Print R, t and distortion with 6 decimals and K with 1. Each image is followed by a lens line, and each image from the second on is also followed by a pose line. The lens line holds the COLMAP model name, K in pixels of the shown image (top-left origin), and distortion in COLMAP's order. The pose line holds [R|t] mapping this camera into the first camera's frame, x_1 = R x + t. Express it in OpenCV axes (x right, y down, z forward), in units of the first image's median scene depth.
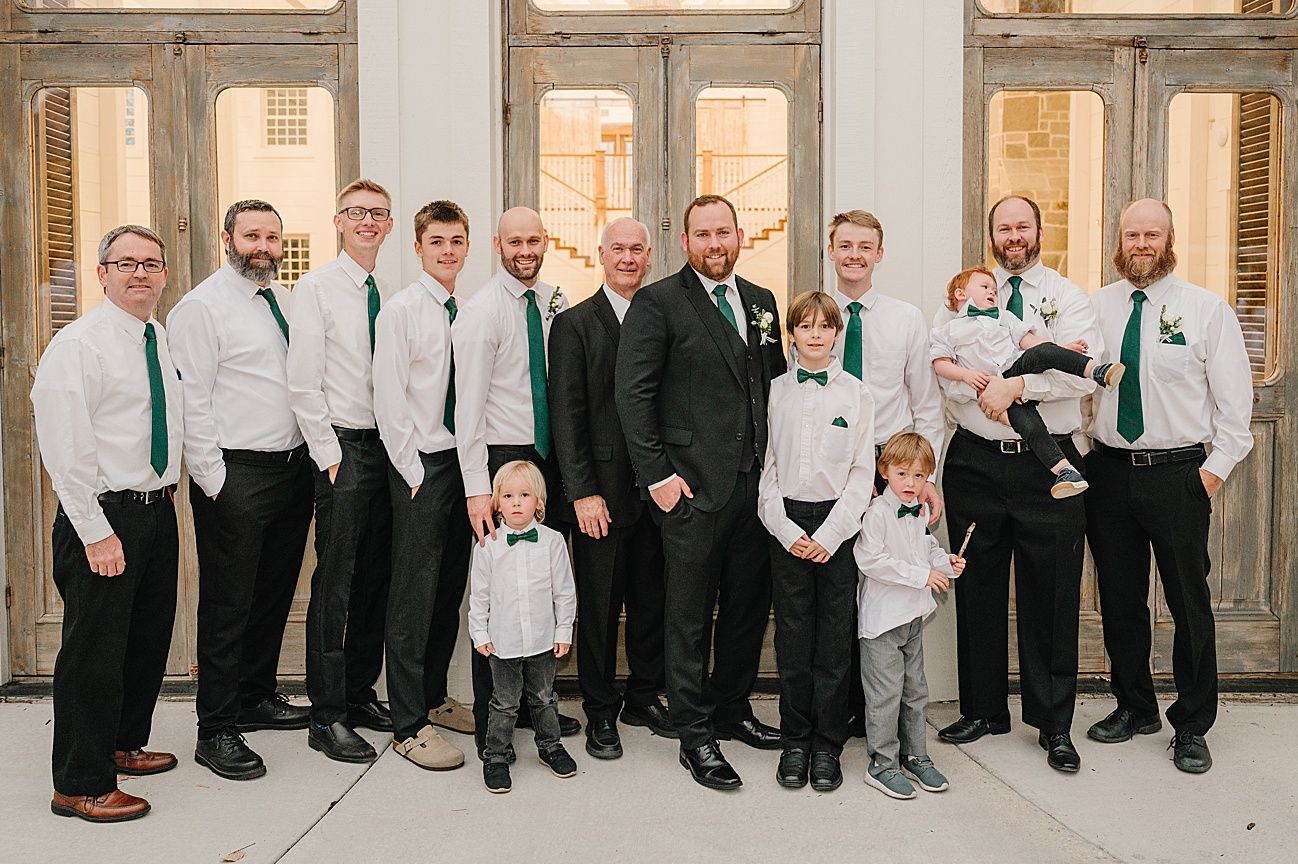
lens RADIAL K [[1073.4, 0, 668.7], [0, 1073.4, 341.1], [0, 0, 1]] dist [0.000752, -0.006464]
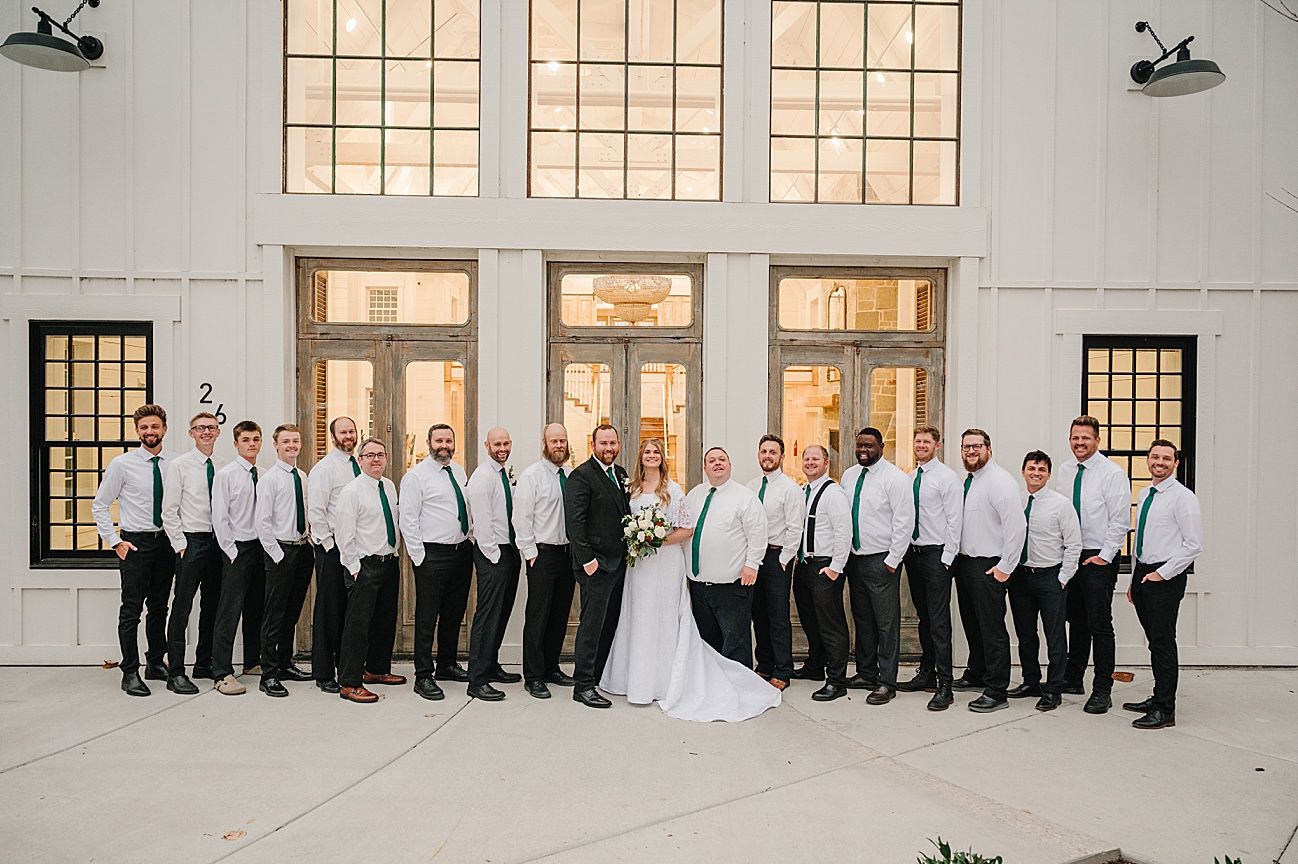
lens RADIAL K [[853.8, 0, 664.4], [0, 853.8, 426.0], [0, 0, 1]] dist [0.001800, 0.002348]
pose [[0.999764, 0.009467, 0.019563, 0.039347], [-0.008878, 0.999511, -0.029980, -0.068646], [-0.019837, 0.029799, 0.999359, -0.631006]]
